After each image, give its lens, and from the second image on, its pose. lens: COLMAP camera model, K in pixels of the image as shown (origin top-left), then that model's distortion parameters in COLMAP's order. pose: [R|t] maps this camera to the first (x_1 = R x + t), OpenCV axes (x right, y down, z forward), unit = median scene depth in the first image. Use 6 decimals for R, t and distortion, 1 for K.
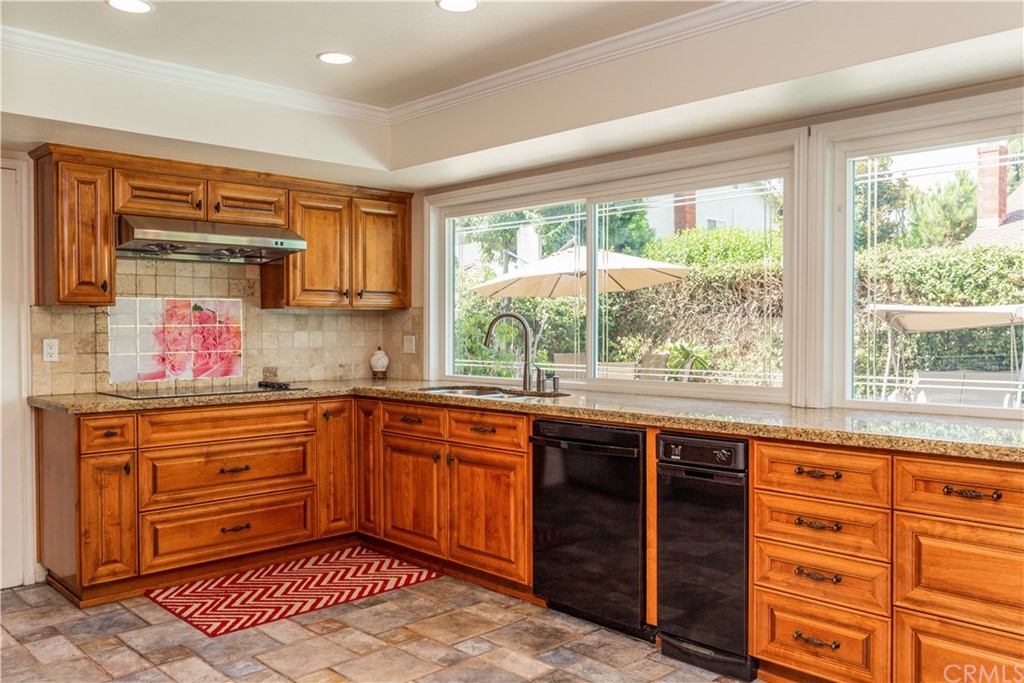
lens RADIAL K [[820.5, 0, 512.0], [0, 820.5, 341.5], [0, 0, 1]] dist [-0.014596, -0.002404]
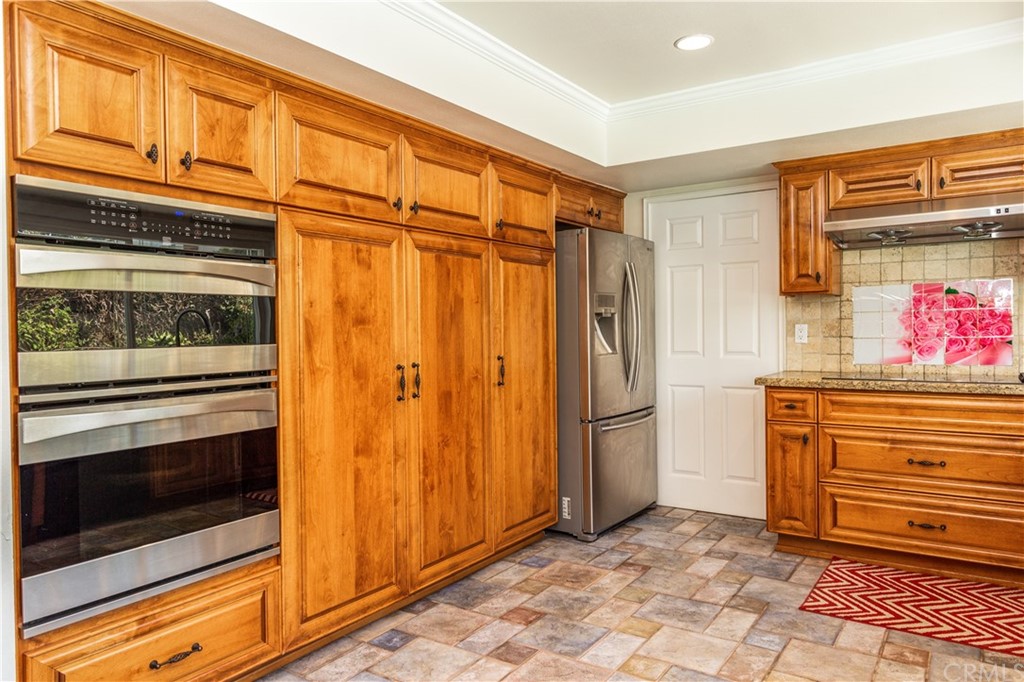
lens RADIAL K [[689.0, 0, 512.0], [0, 689.0, 341.0], [0, 0, 1]] dist [0.013049, -0.007695]
pose [[0.205951, 0.018672, -0.978384, 0.333226], [-0.003664, 0.999826, 0.018310, 0.004478], [0.978555, -0.000186, 0.205984, 0.372583]]
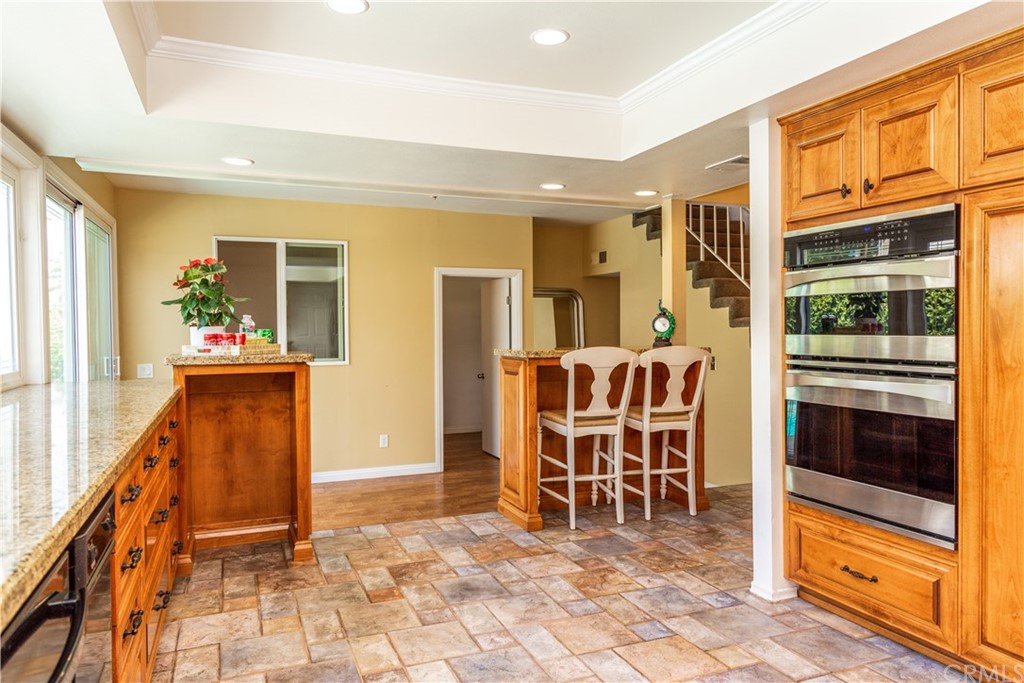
lens RADIAL K [[689.0, 0, 512.0], [0, 689.0, 341.5], [0, 0, 1]] dist [0.013049, -0.007695]
pose [[-0.926995, 0.000589, 0.375074, -0.140860], [0.015169, 0.999240, 0.035921, -0.002833], [-0.374767, 0.038988, -0.926299, 0.946947]]
